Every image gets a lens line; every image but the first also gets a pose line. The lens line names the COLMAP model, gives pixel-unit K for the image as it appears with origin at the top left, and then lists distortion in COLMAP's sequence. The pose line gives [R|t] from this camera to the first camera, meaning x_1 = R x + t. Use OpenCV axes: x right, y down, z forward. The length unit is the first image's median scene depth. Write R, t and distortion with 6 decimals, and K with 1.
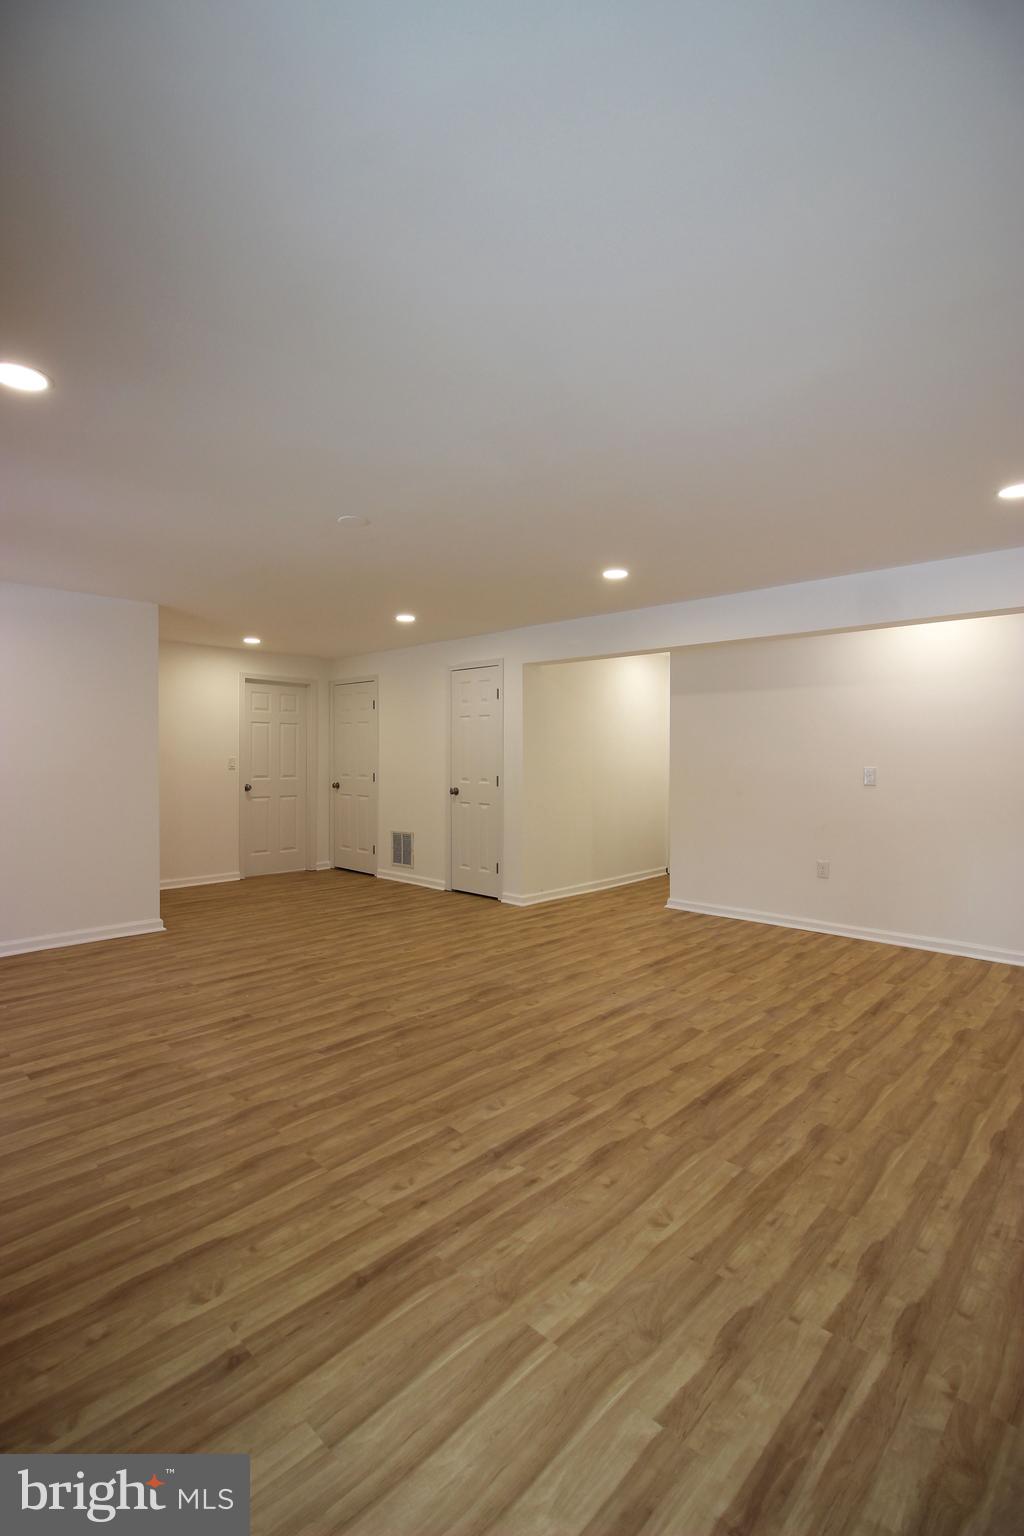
lens RADIAL K [[711.3, 0, 496.1], [0, 711.3, 765.6], [0, 0, 1]] dist [-0.001276, -0.010549]
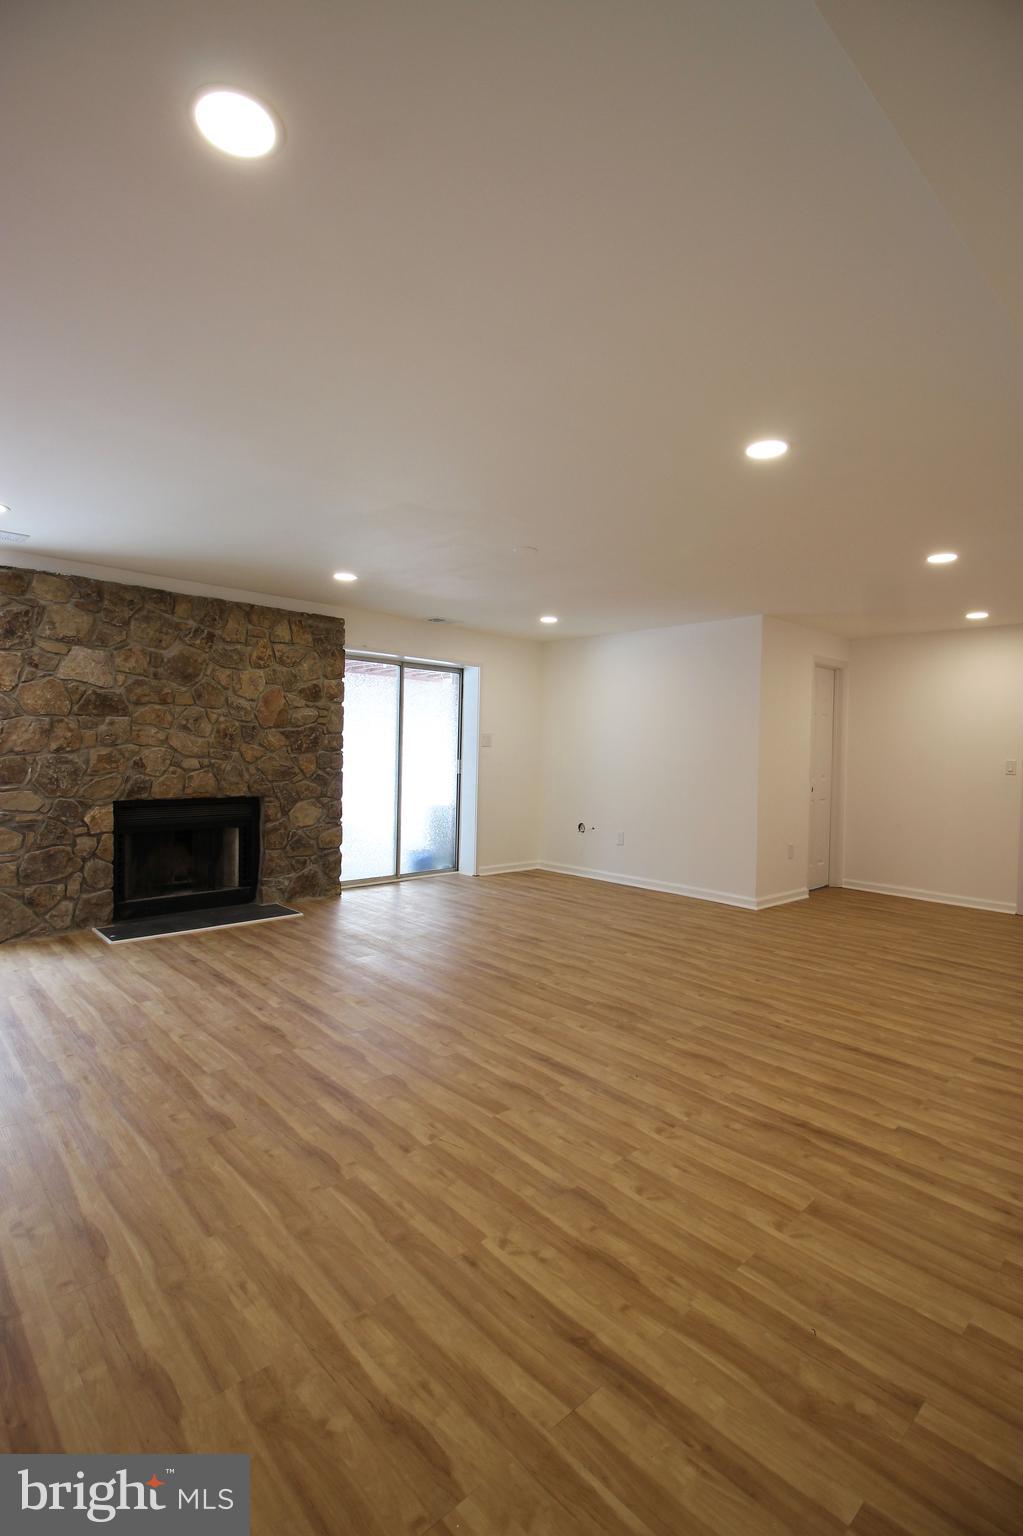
lens RADIAL K [[711.3, 0, 506.2], [0, 711.3, 764.8], [0, 0, 1]] dist [-0.001276, -0.010549]
pose [[-0.052449, 0.017905, -0.998463, 1.000202], [-0.039443, 0.999022, 0.019987, 0.000152], [0.997844, 0.040431, -0.051692, 1.019551]]
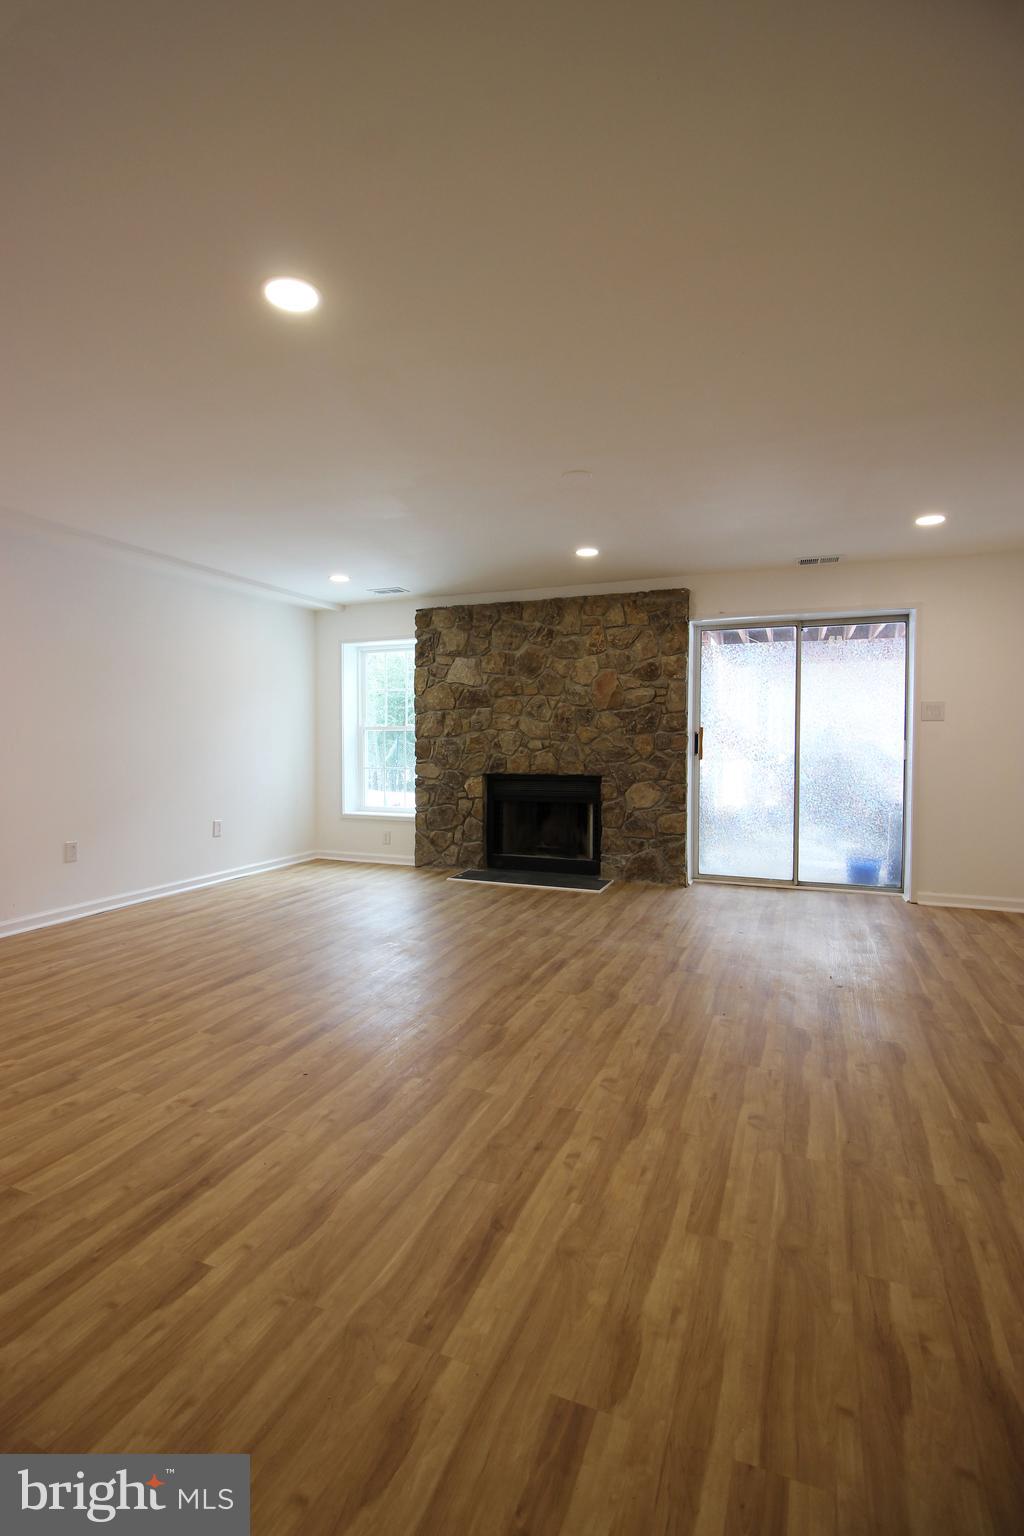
lens RADIAL K [[711.3, 0, 509.6], [0, 711.3, 760.9], [0, 0, 1]] dist [-0.001276, -0.010549]
pose [[-0.924835, 0.009542, -0.380250, 0.268416], [-0.008784, 0.998883, 0.046431, 0.013131], [0.380268, 0.046281, -0.923718, 1.869134]]
